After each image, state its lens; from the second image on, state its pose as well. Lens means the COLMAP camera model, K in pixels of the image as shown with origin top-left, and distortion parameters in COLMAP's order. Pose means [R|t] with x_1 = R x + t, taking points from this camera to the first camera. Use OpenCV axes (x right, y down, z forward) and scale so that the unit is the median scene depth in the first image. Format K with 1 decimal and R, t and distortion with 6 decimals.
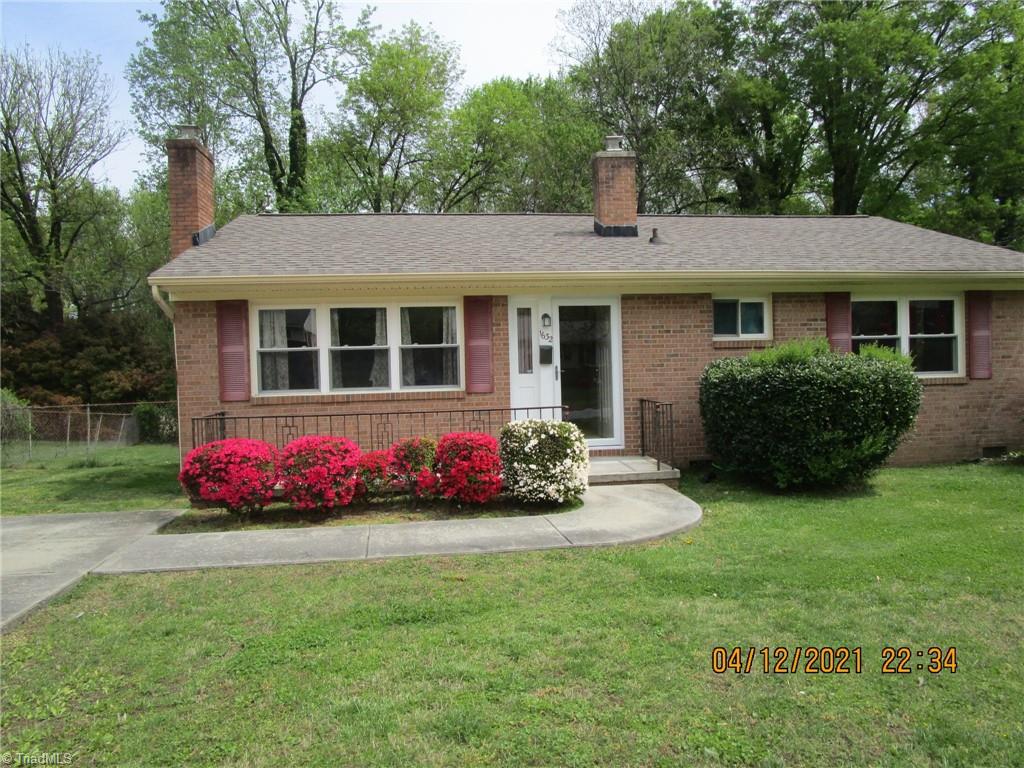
lens RADIAL K [[732.3, 0, 510.9], [0, 732.3, 386.0], [0, 0, 1]] dist [-0.027330, 0.014329]
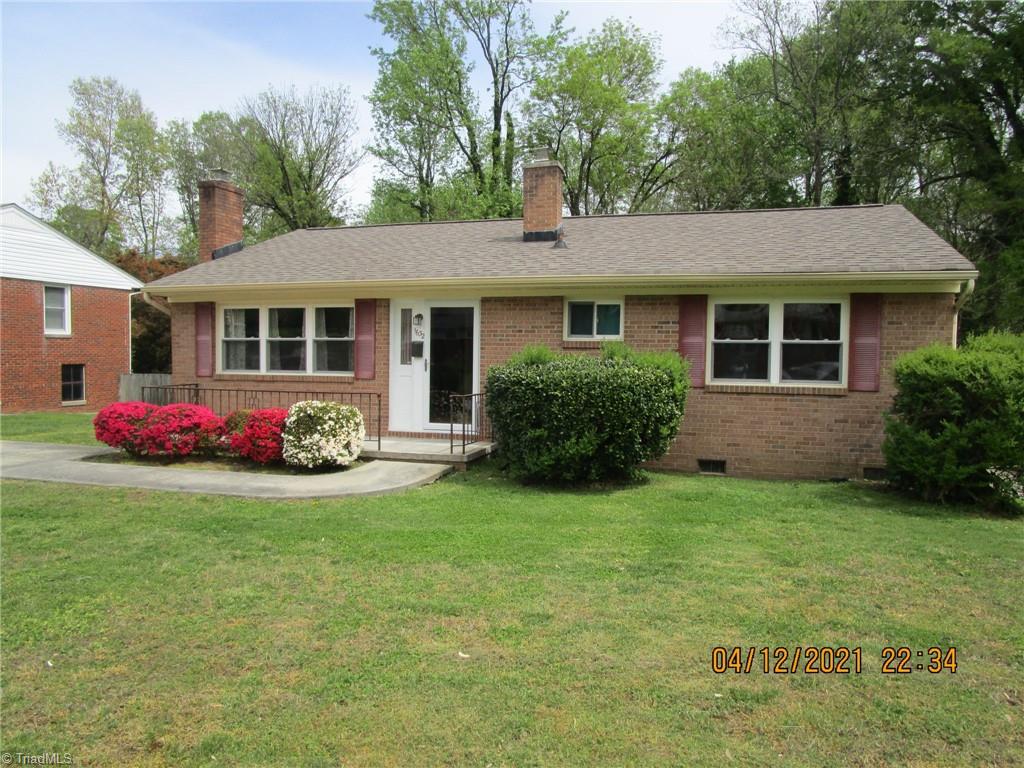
lens RADIAL K [[732.3, 0, 505.4], [0, 732.3, 385.0], [0, 0, 1]] dist [-0.027330, 0.014329]
pose [[0.911274, 0.051898, -0.408518, 0.647537], [-0.044222, 0.998623, 0.028220, -0.024667], [0.409420, -0.007650, 0.912314, -0.006550]]
